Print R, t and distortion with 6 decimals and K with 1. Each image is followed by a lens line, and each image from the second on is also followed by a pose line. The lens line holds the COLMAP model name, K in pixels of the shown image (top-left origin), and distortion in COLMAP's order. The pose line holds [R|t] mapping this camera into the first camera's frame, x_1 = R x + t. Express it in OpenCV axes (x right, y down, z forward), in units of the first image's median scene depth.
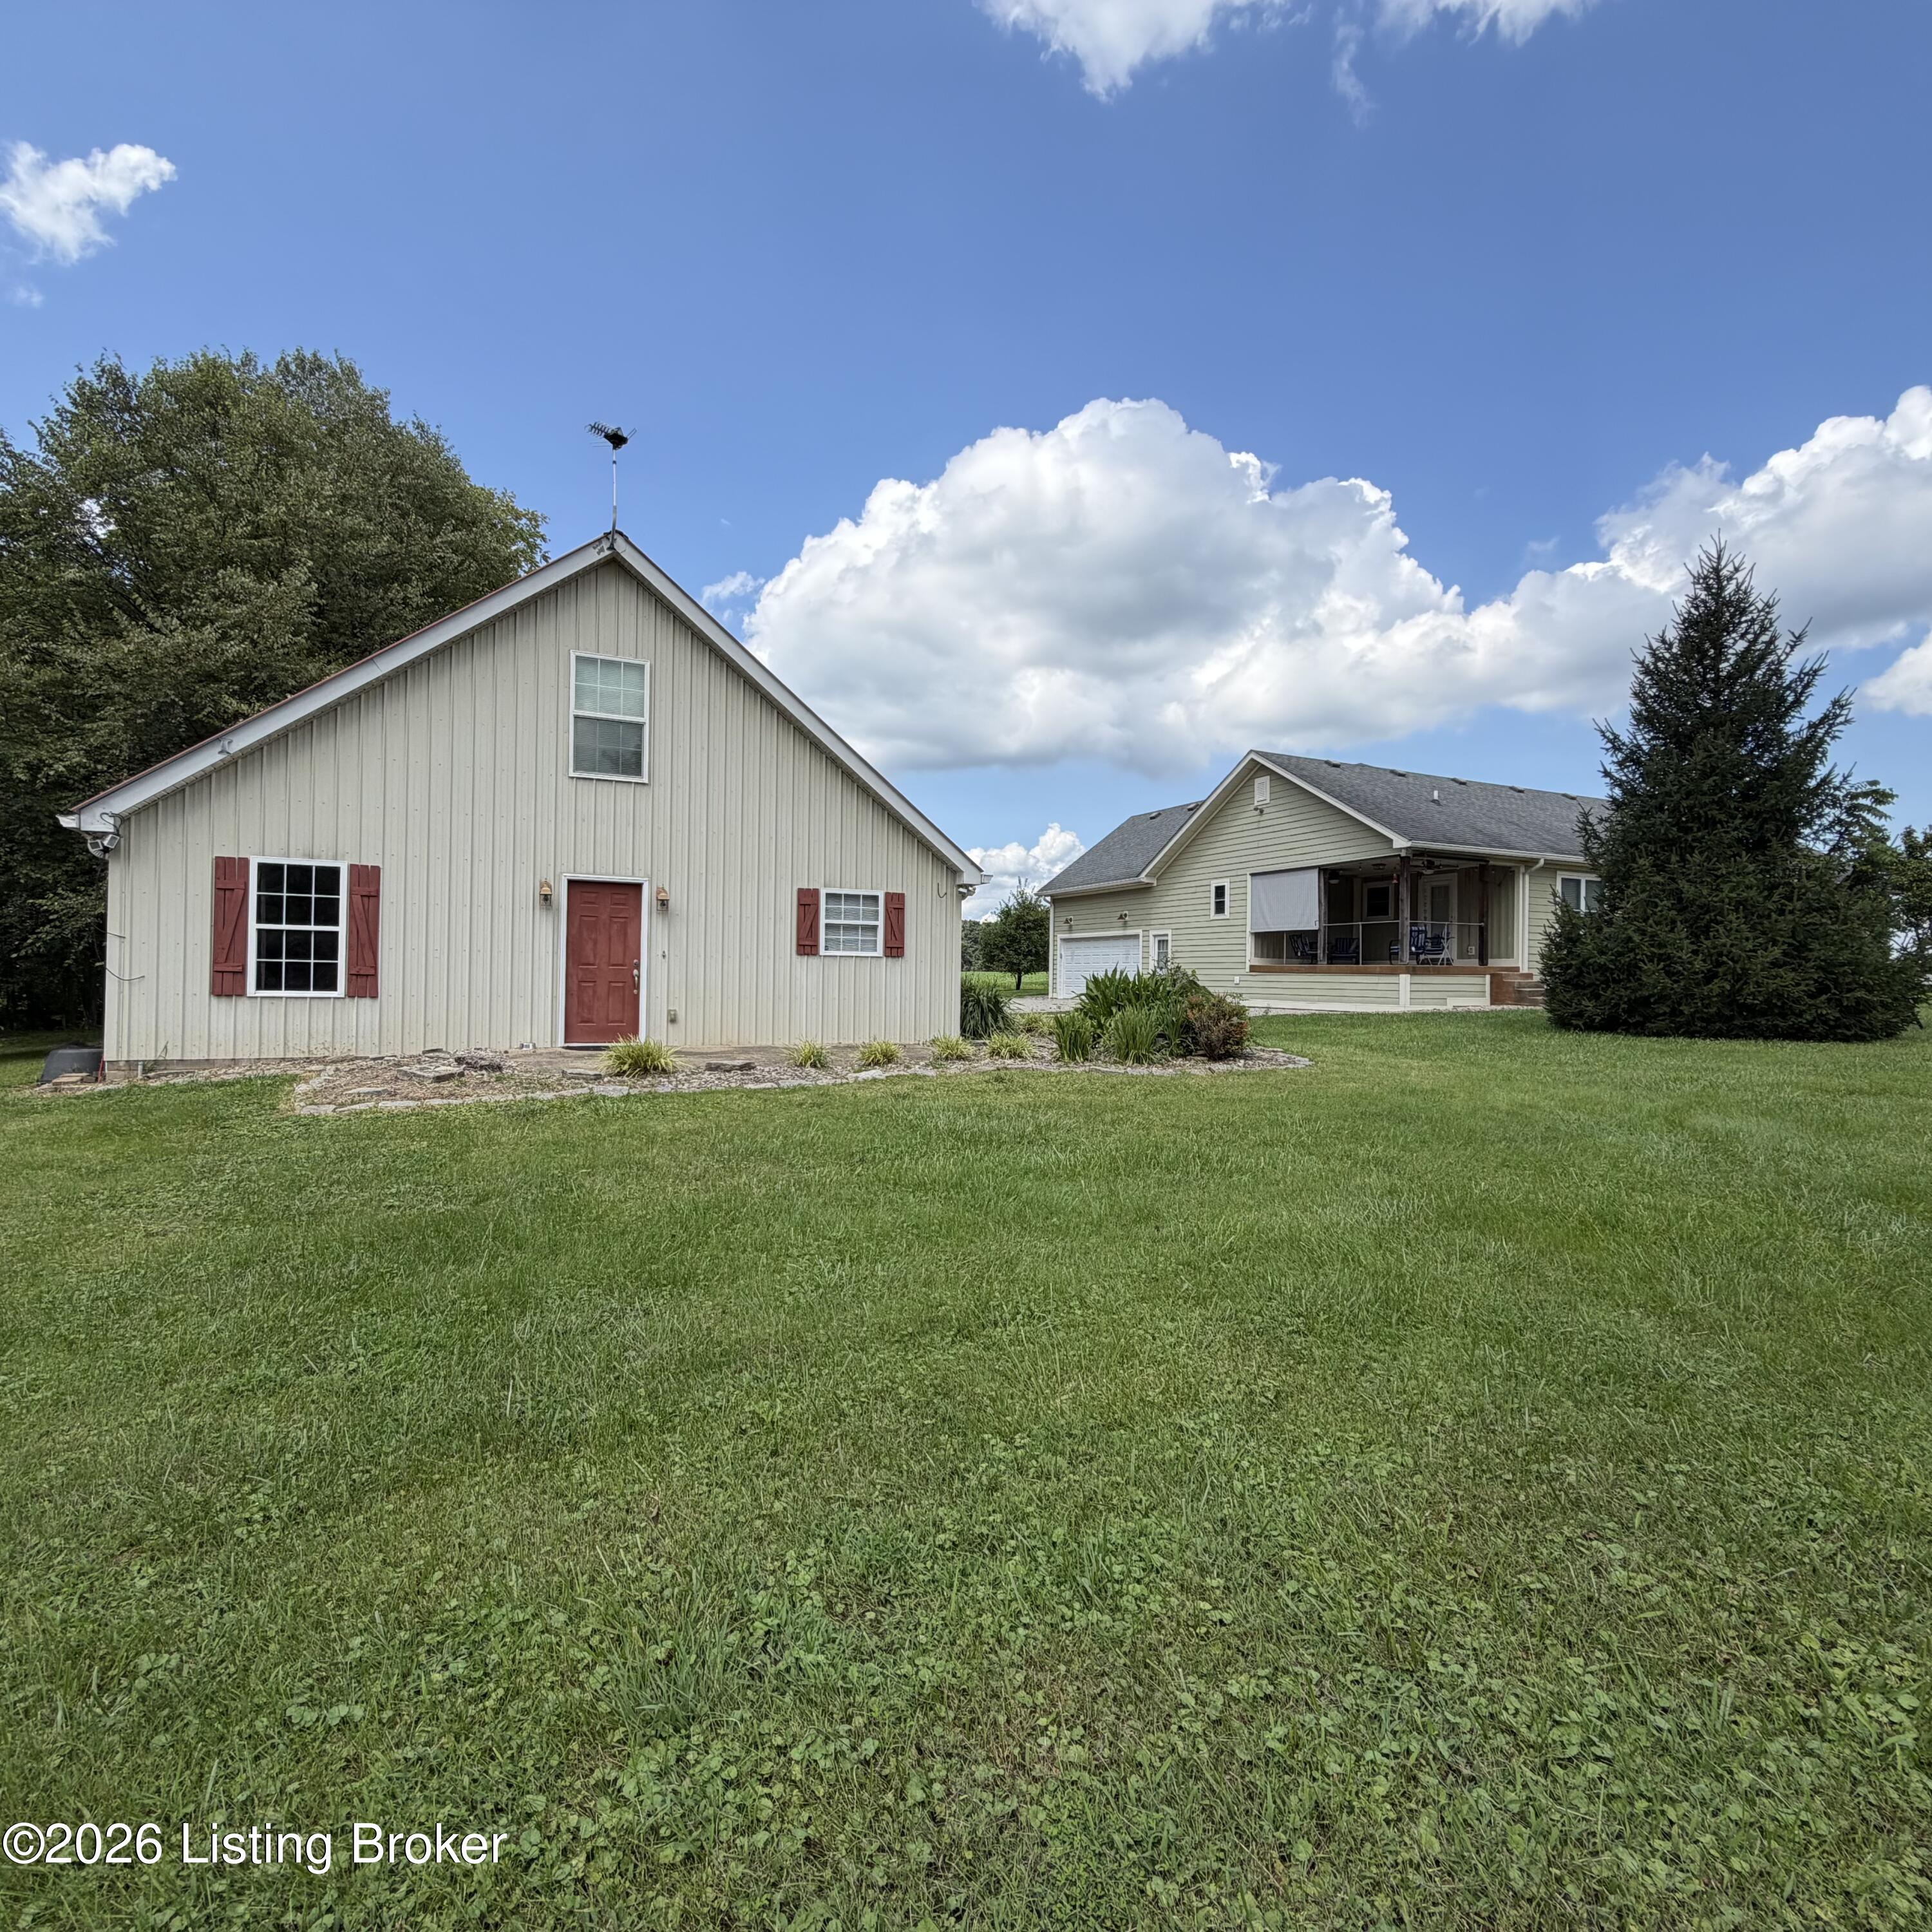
lens RADIAL K [[1031.6, 0, 964.2], [0, 1031.6, 969.9], [0, 0, 1]] dist [-0.000047, 0.000889]
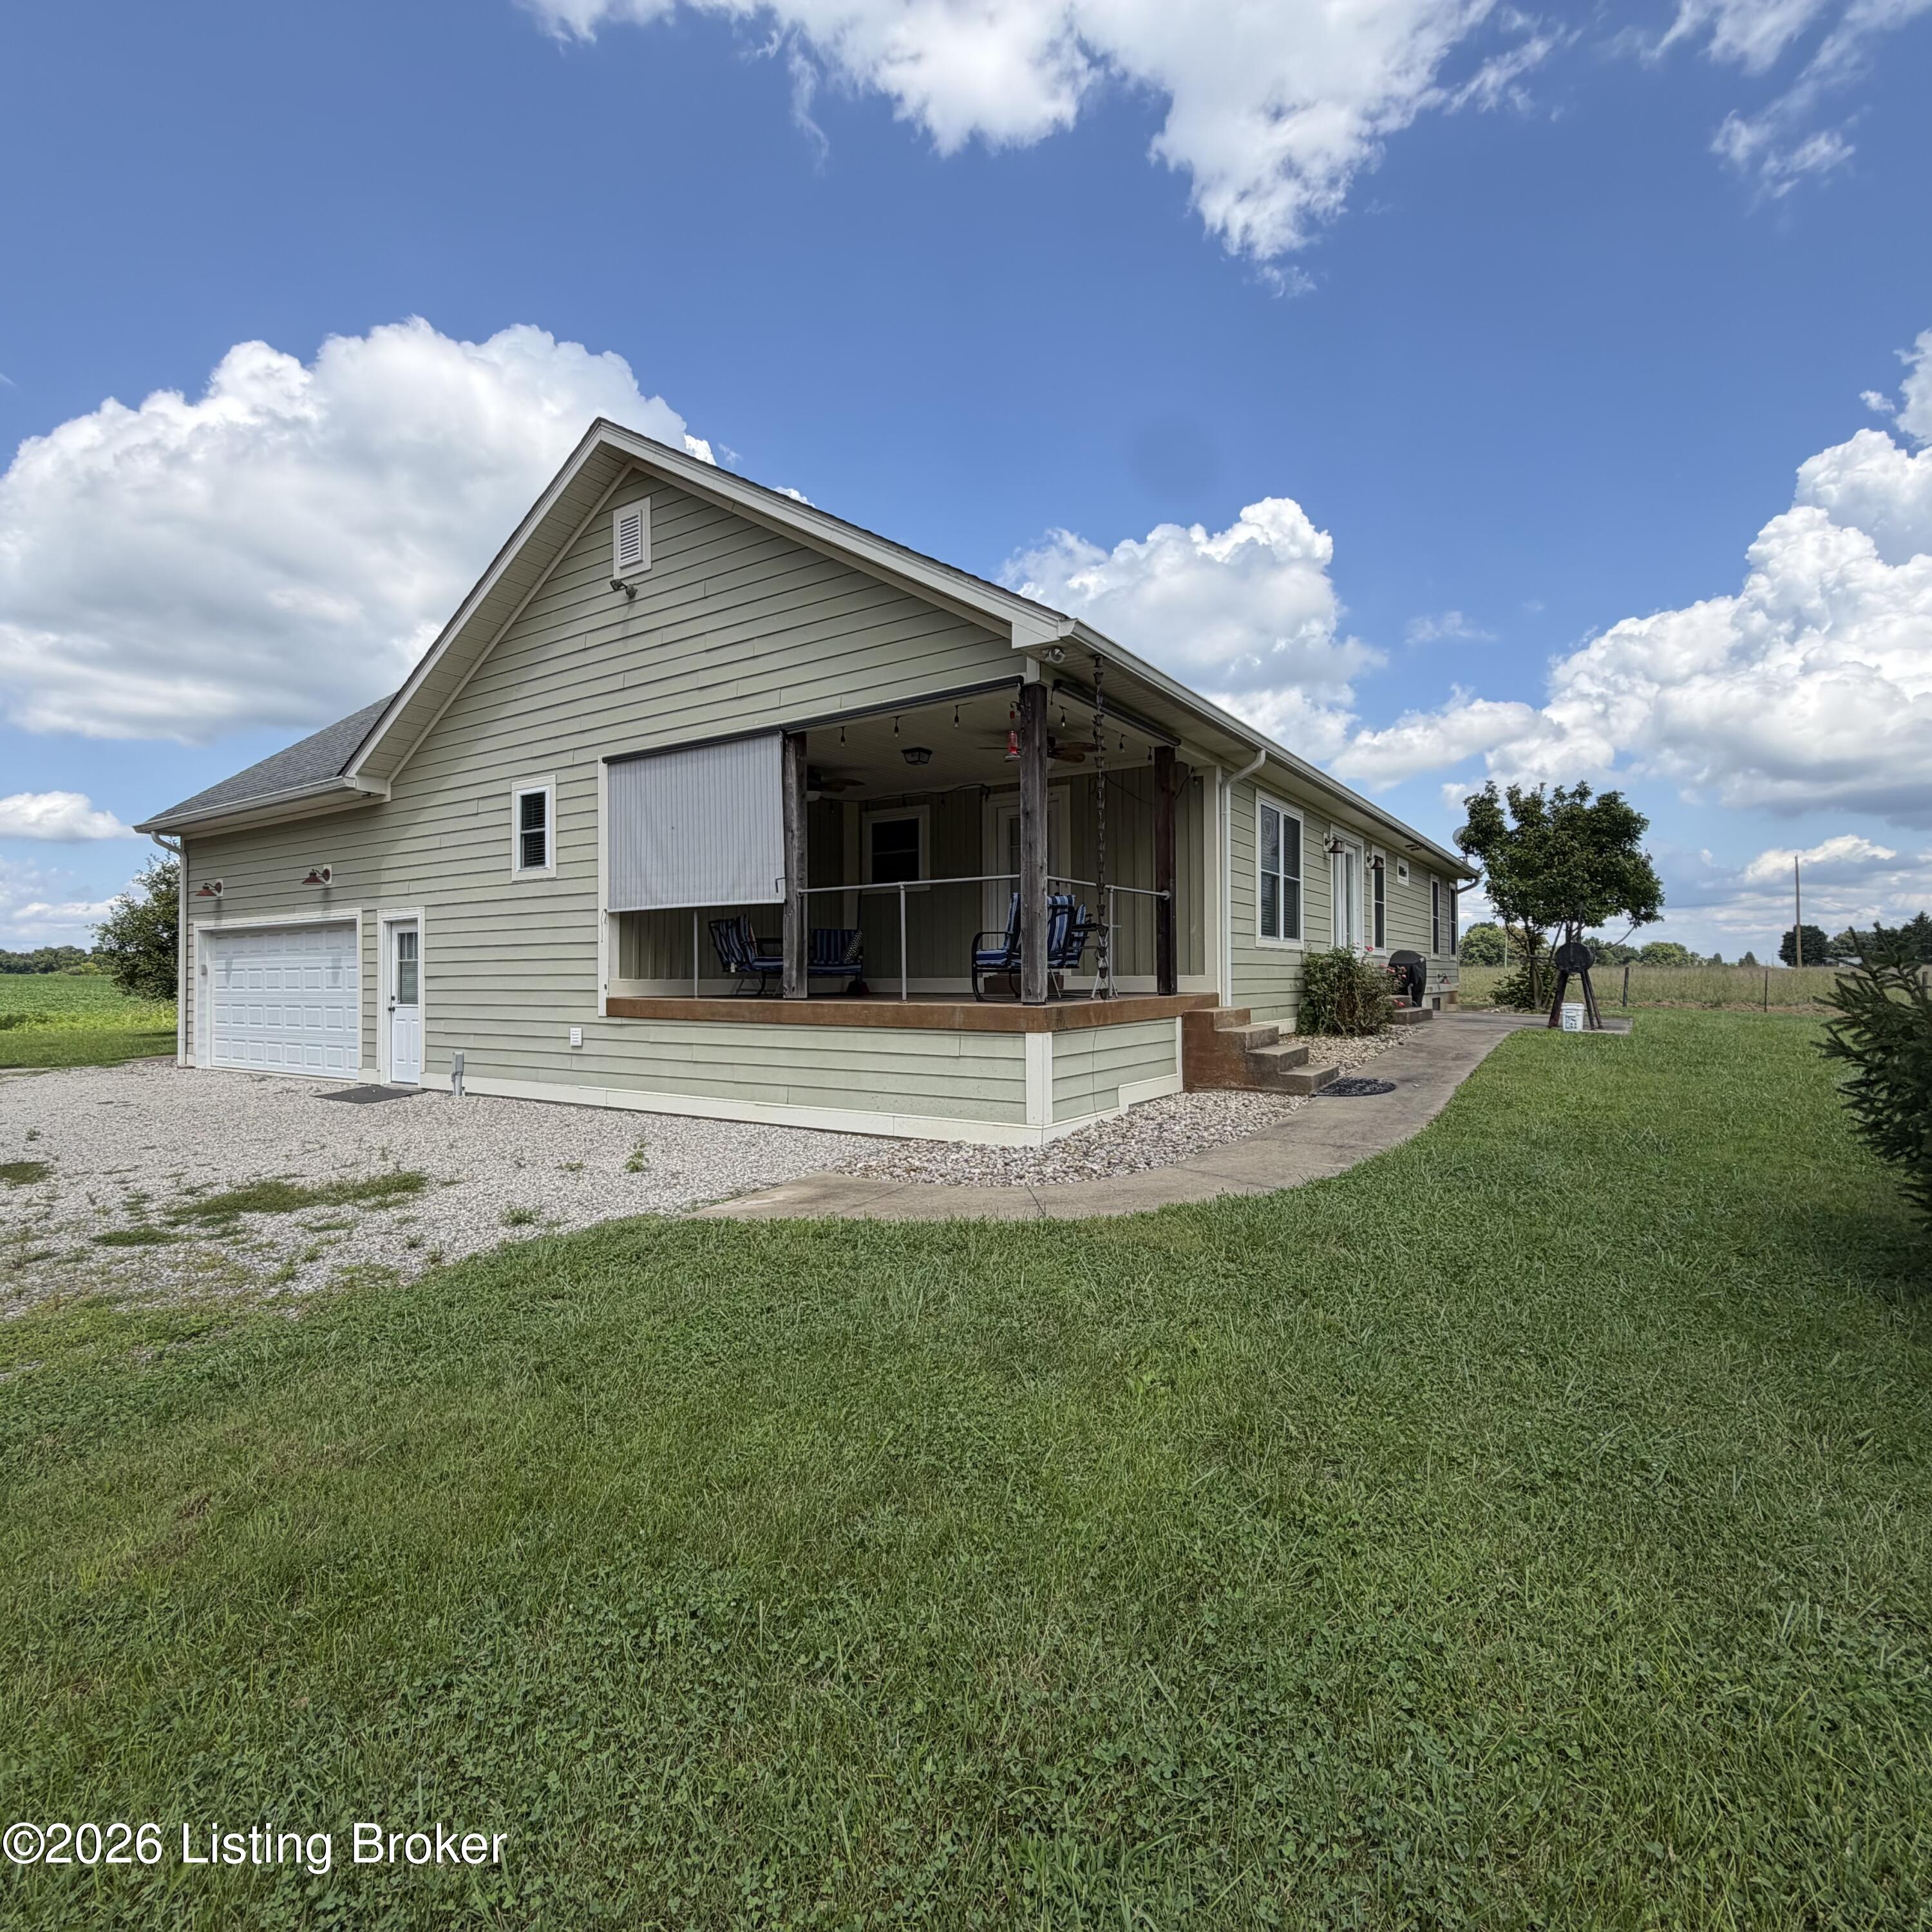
lens RADIAL K [[1031.6, 0, 964.2], [0, 1031.6, 969.9], [0, 0, 1]] dist [-0.000047, 0.000889]
pose [[0.860242, -0.012047, 0.509744, 0.197442], [0.012328, 0.999920, 0.002825, -0.014731], [-0.509737, 0.003854, 0.860322, 0.608445]]
